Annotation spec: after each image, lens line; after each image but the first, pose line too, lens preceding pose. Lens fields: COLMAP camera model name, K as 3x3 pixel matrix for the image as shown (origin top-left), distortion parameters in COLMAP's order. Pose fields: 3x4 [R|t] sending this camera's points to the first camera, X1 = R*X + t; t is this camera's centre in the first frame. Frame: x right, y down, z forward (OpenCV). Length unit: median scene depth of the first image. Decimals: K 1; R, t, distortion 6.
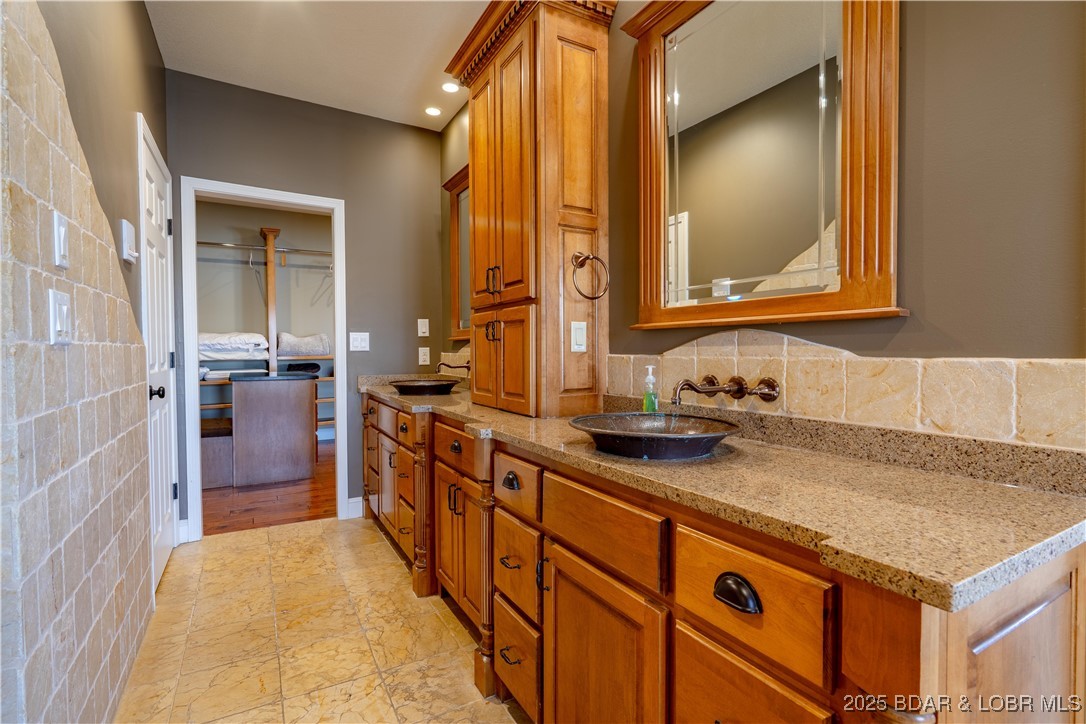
lens RADIAL K [[508.0, 0, 541.1], [0, 508.0, 360.5], [0, 0, 1]] dist [0.003714, 0.000449]
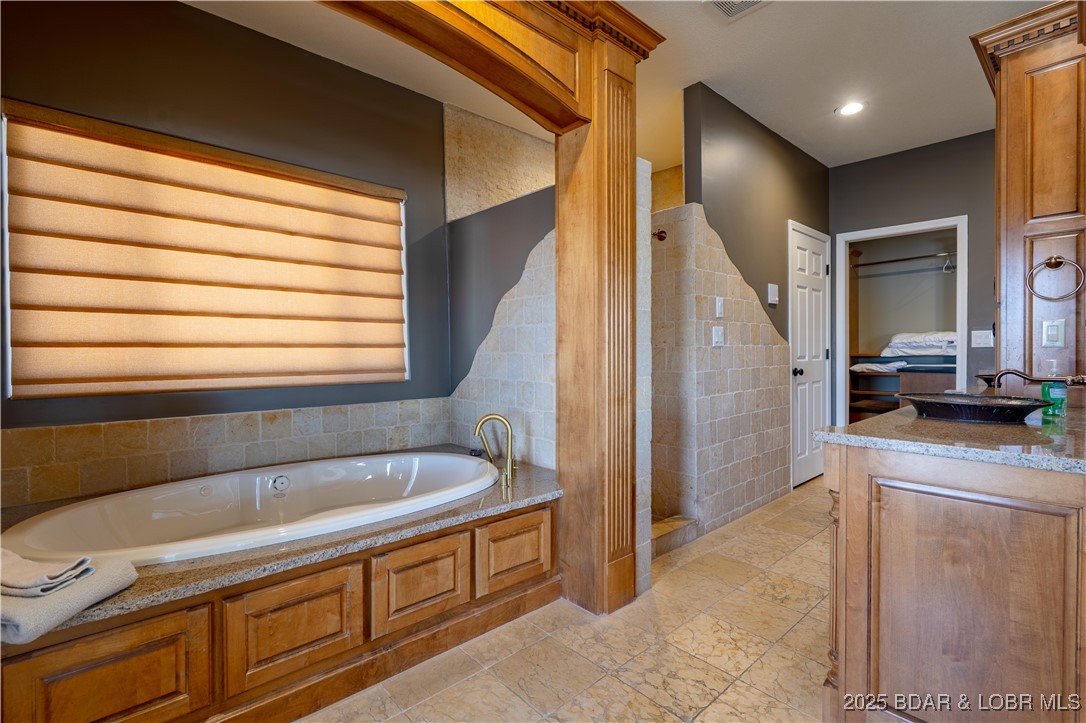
lens RADIAL K [[508.0, 0, 541.7], [0, 508.0, 357.2], [0, 0, 1]] dist [0.003714, 0.000449]
pose [[0.223713, 0.011491, -0.974587, 0.514534], [-0.012531, 0.999882, 0.008913, 0.004498], [0.974574, 0.010218, 0.223831, -0.177080]]
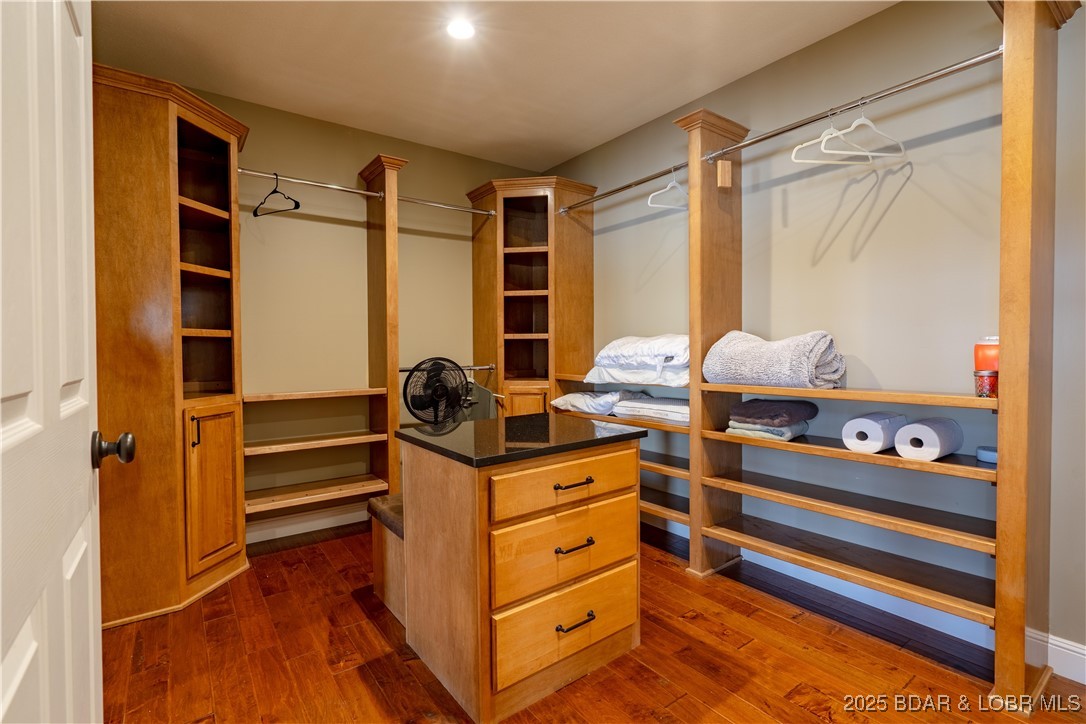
lens RADIAL K [[508.0, 0, 543.7], [0, 508.0, 359.4], [0, 0, 1]] dist [0.003714, 0.000449]
pose [[0.114673, 0.021030, -0.993181, -0.102682], [-0.015818, 0.999688, 0.019341, -0.060259], [0.993277, 0.013492, 0.114970, 1.316758]]
